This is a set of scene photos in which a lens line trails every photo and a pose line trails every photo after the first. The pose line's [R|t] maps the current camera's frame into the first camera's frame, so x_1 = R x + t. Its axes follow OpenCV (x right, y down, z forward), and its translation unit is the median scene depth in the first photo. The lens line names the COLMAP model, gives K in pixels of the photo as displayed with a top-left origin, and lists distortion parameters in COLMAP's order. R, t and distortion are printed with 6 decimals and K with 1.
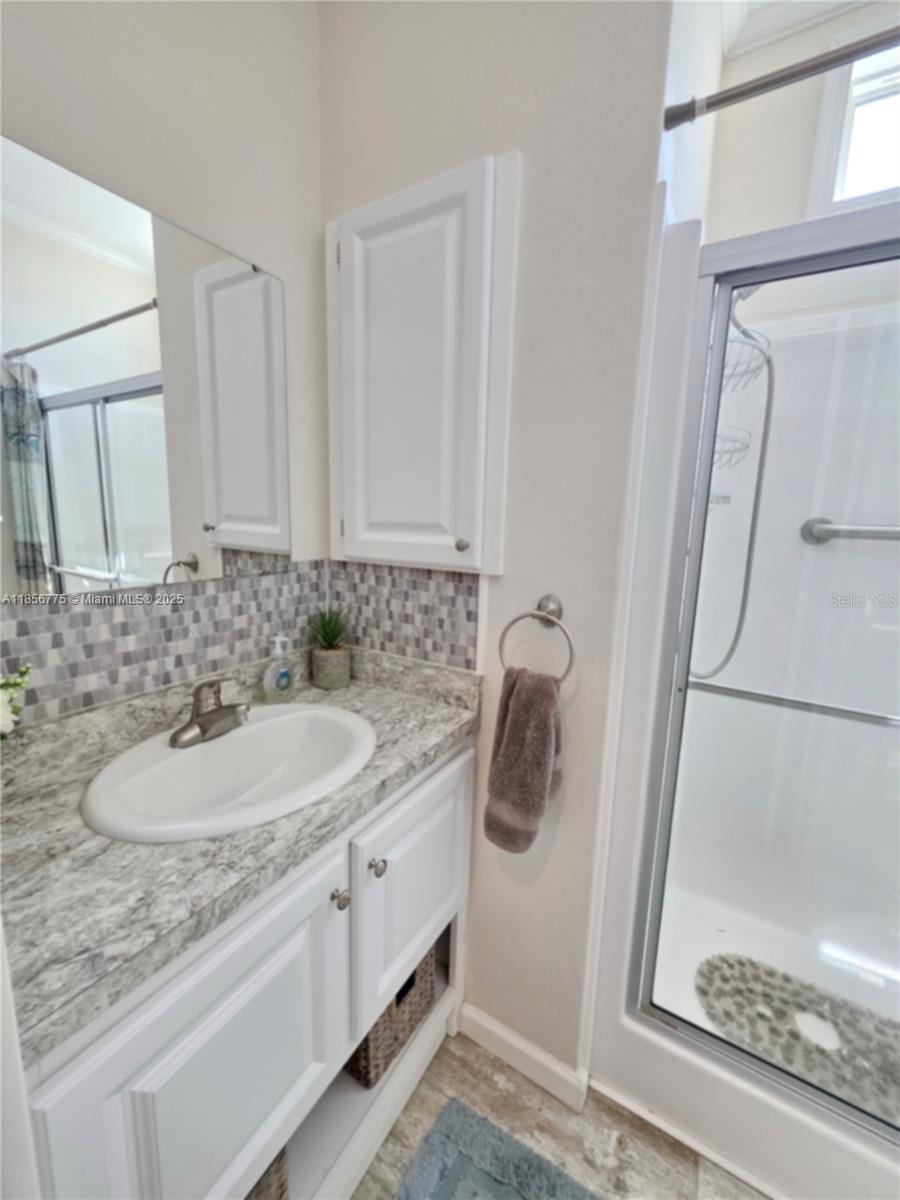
lens RADIAL K [[477.6, 0, 453.5], [0, 477.6, 597.2], [0, 0, 1]] dist [0.002880, -0.000383]
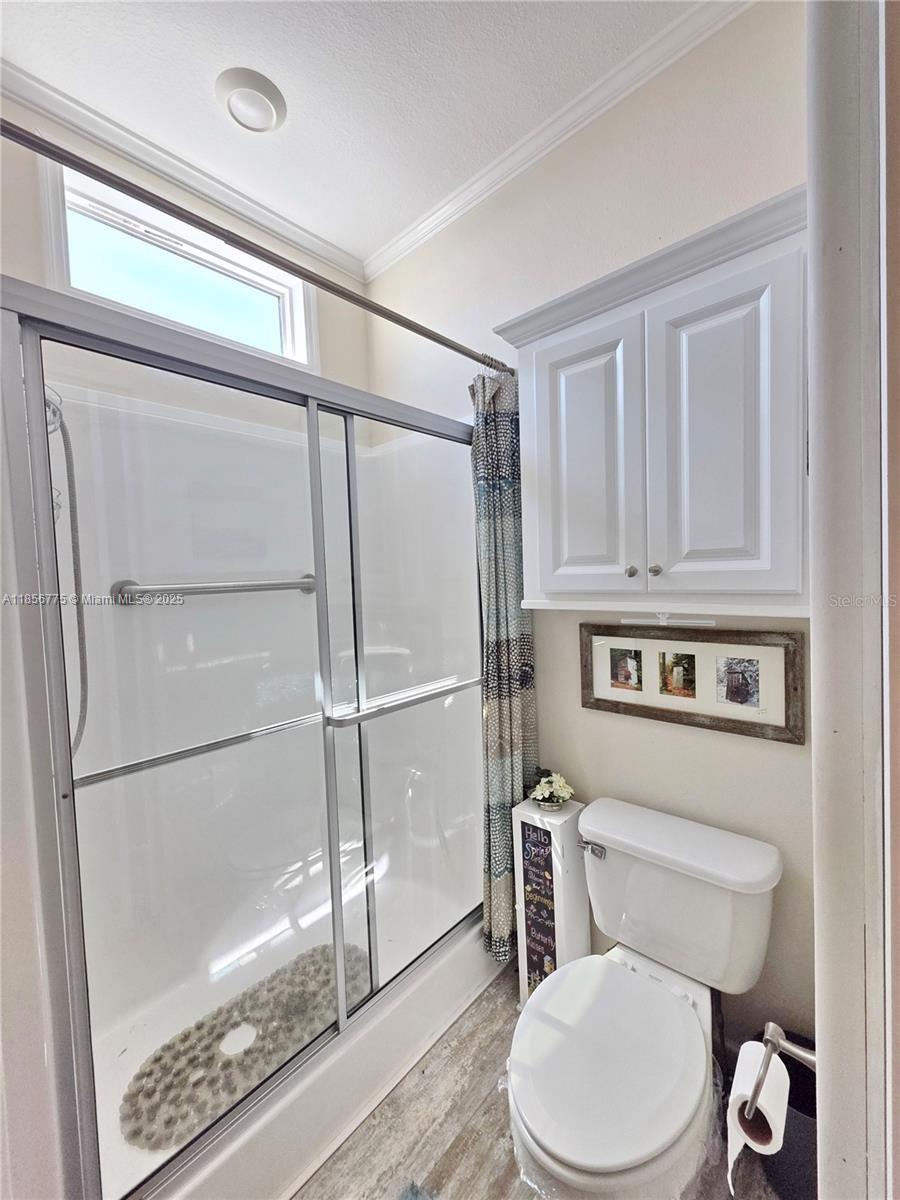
lens RADIAL K [[485.3, 0, 448.6], [0, 485.3, 597.0], [0, 0, 1]] dist [0.001521, 0.000305]
pose [[0.199379, -0.082695, 0.976427, -0.139529], [0.205330, 0.977838, 0.040888, -0.029179], [-0.958169, 0.192337, 0.211940, 0.107896]]
